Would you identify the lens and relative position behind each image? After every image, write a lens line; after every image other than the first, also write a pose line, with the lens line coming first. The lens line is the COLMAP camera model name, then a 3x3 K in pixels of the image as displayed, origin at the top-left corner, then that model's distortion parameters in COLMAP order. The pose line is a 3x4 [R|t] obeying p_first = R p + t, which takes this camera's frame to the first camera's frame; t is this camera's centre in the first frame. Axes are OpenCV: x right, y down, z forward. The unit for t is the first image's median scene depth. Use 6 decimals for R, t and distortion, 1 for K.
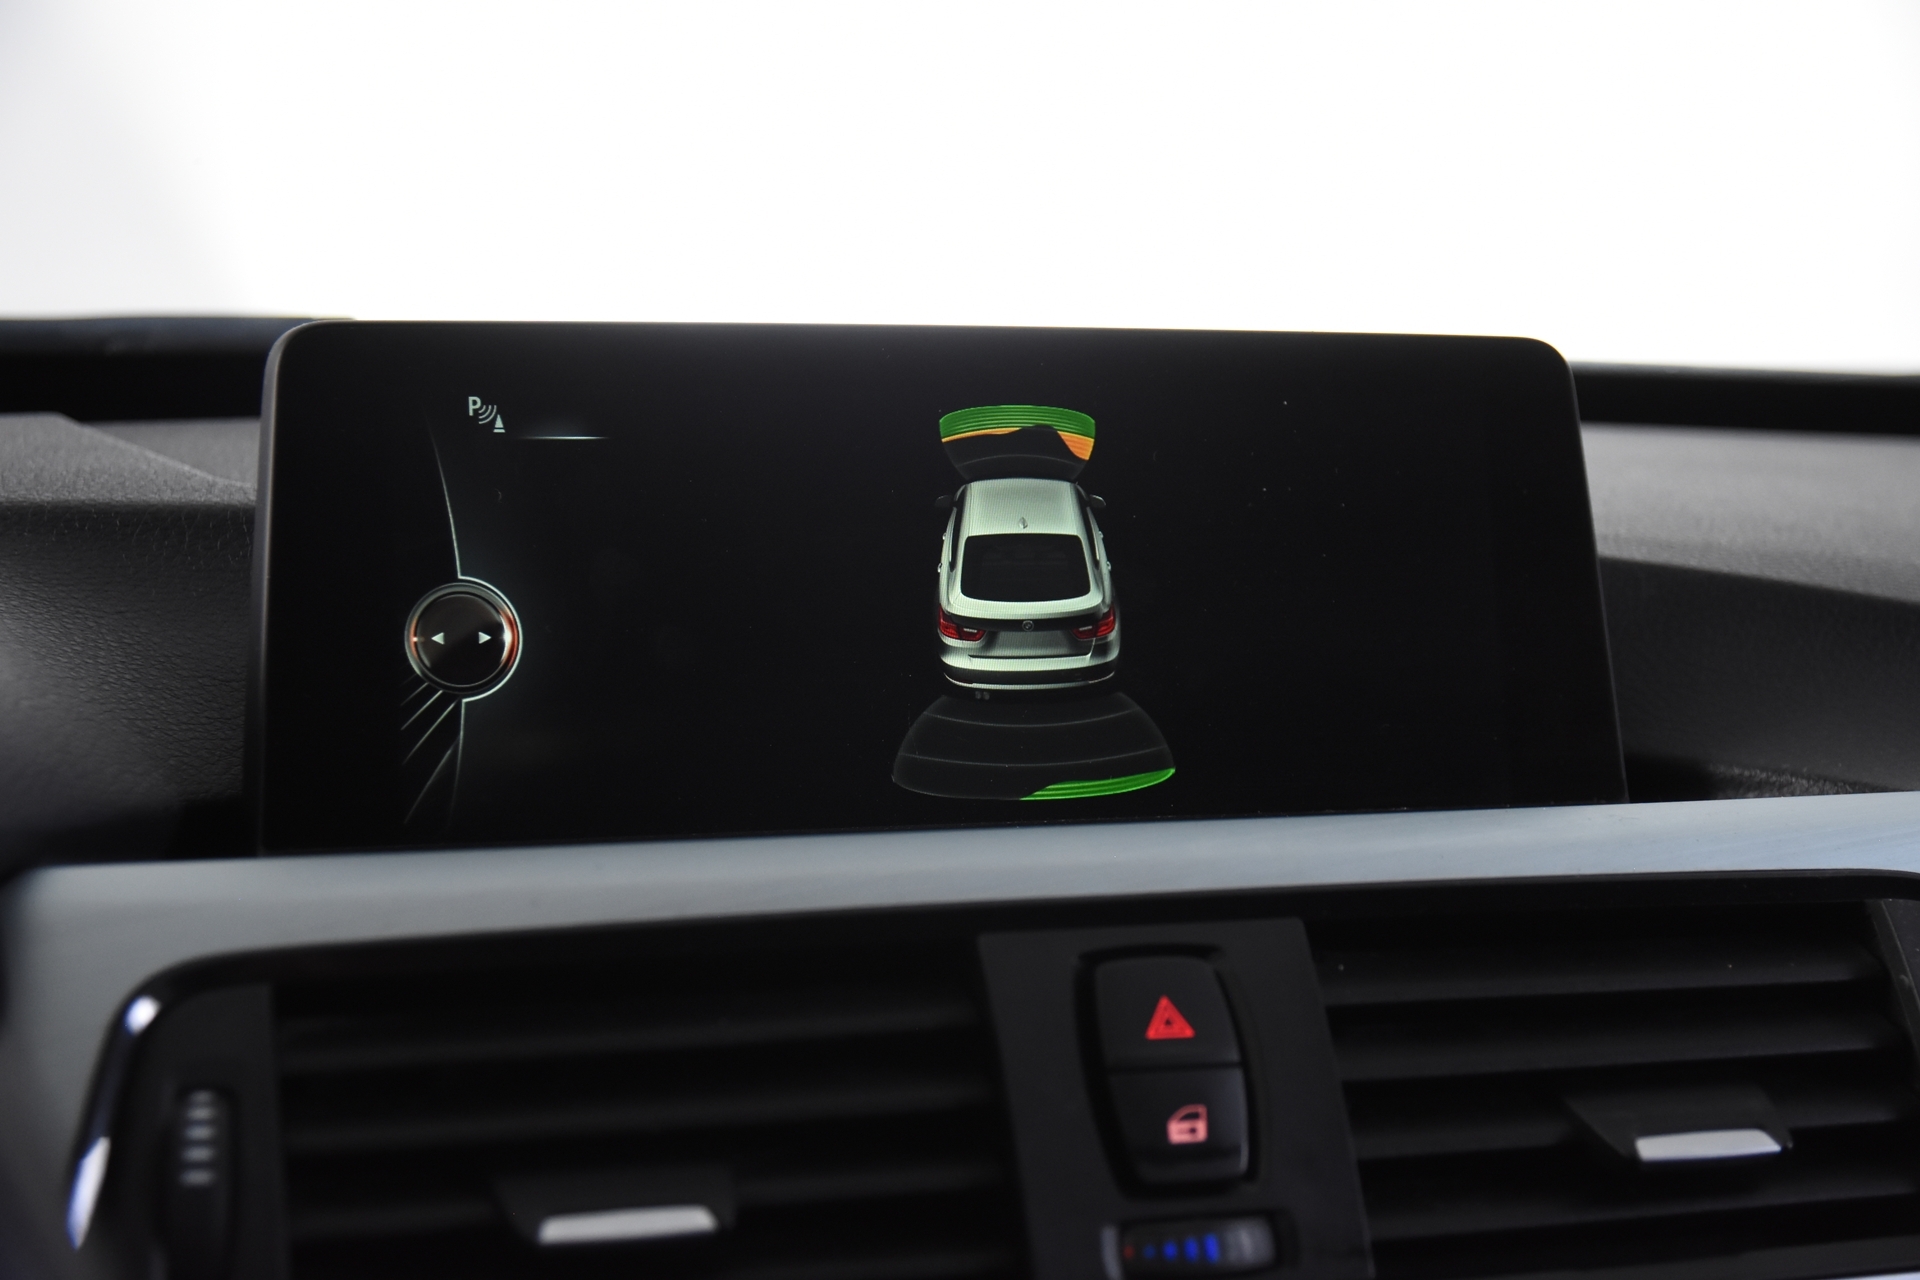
lens RADIAL K [[3130.1, 0, 960.0], [0, 3130.1, 640.0], [0, 0, 1]] dist [0.053284, 0.119945]
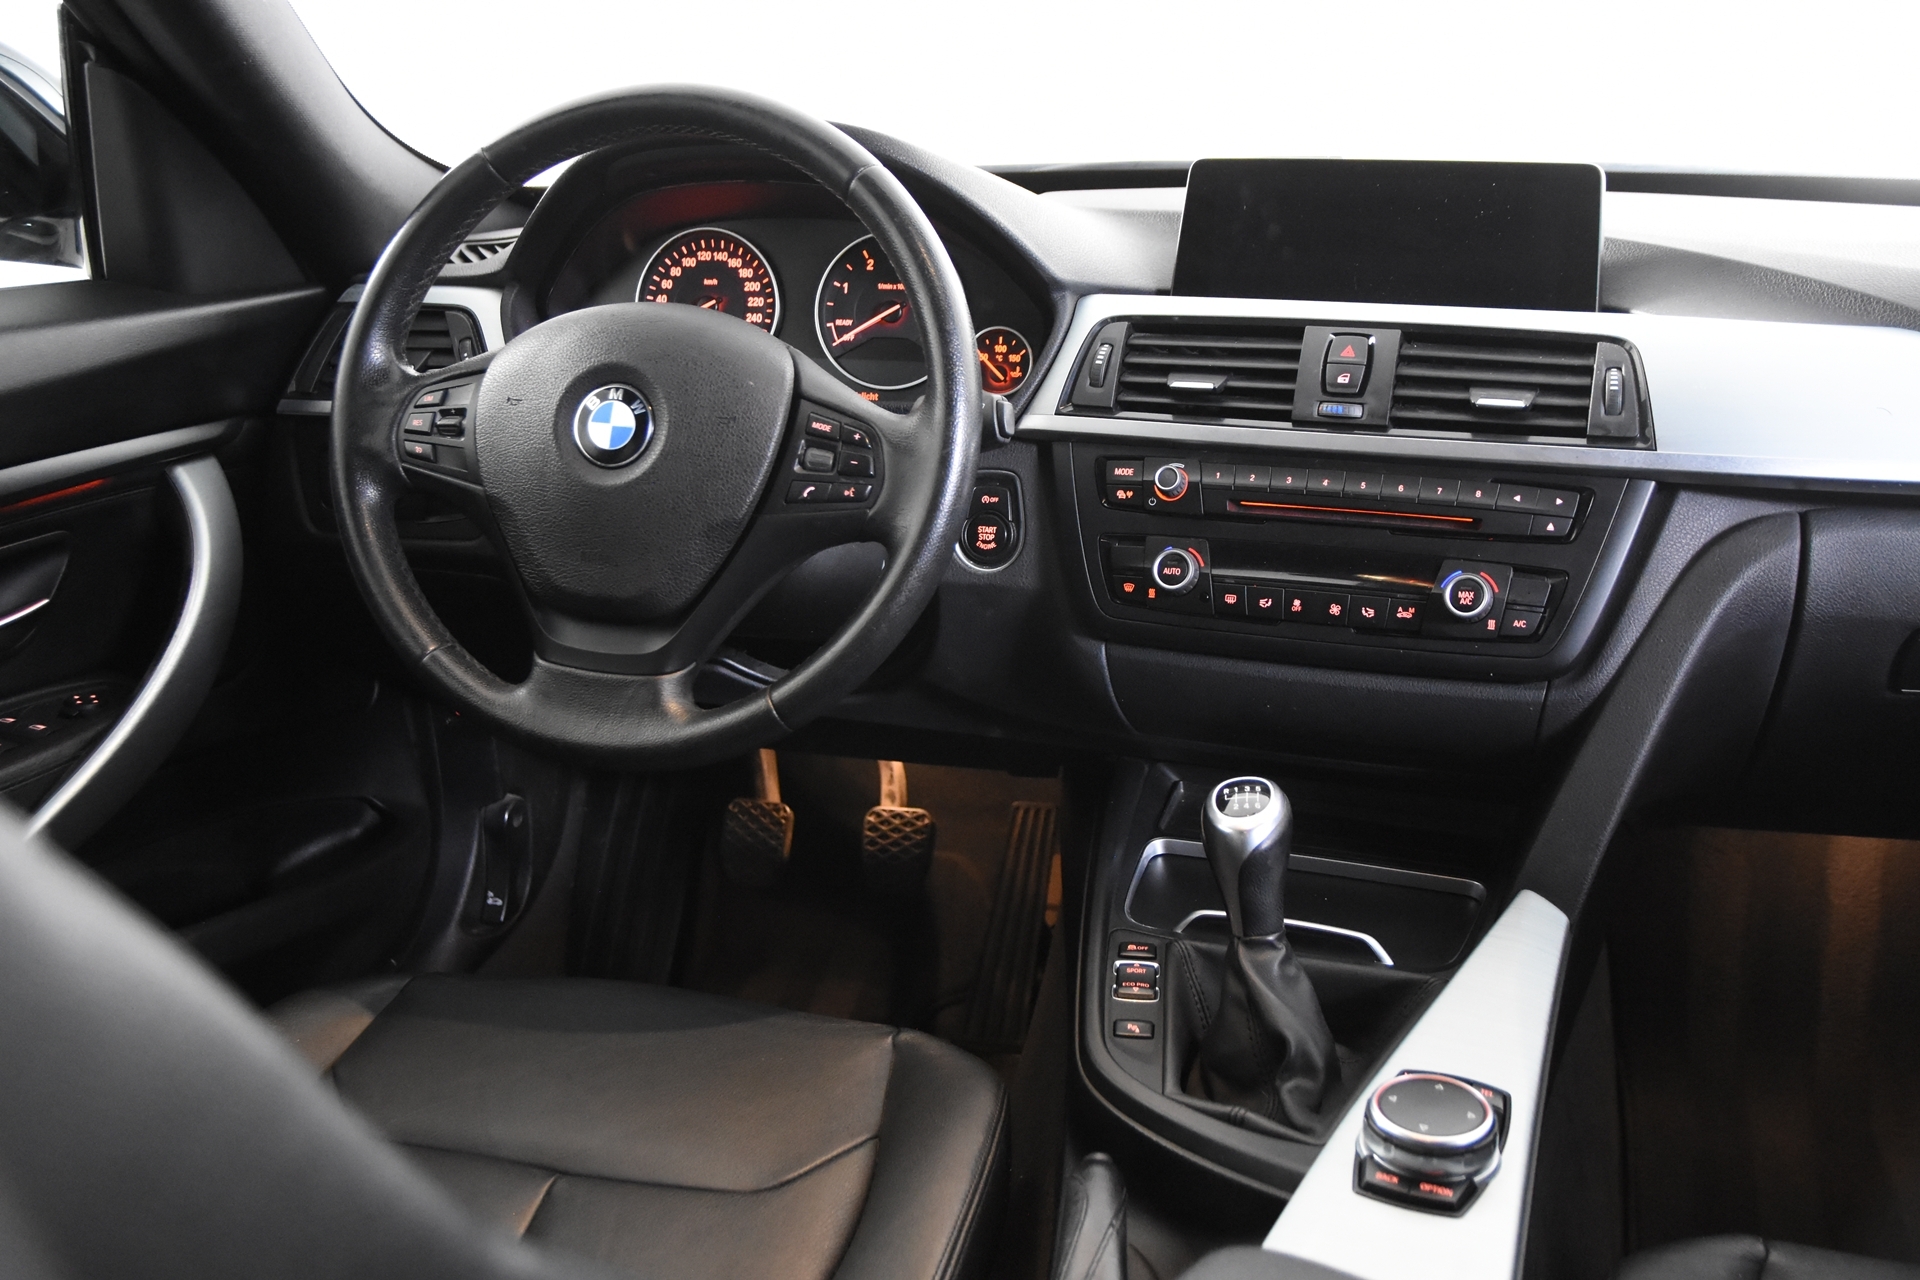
lens RADIAL K [[1943.3, 0, 953.6], [0, 1943.3, 640.9], [0, 0, 1]] dist [-0.015510, 0.013824]
pose [[0.780150, 0.153177, -0.606550, 1.065755], [-0.060901, 0.983551, 0.170052, 0.089775], [0.622621, -0.095727, 0.776646, -1.021927]]
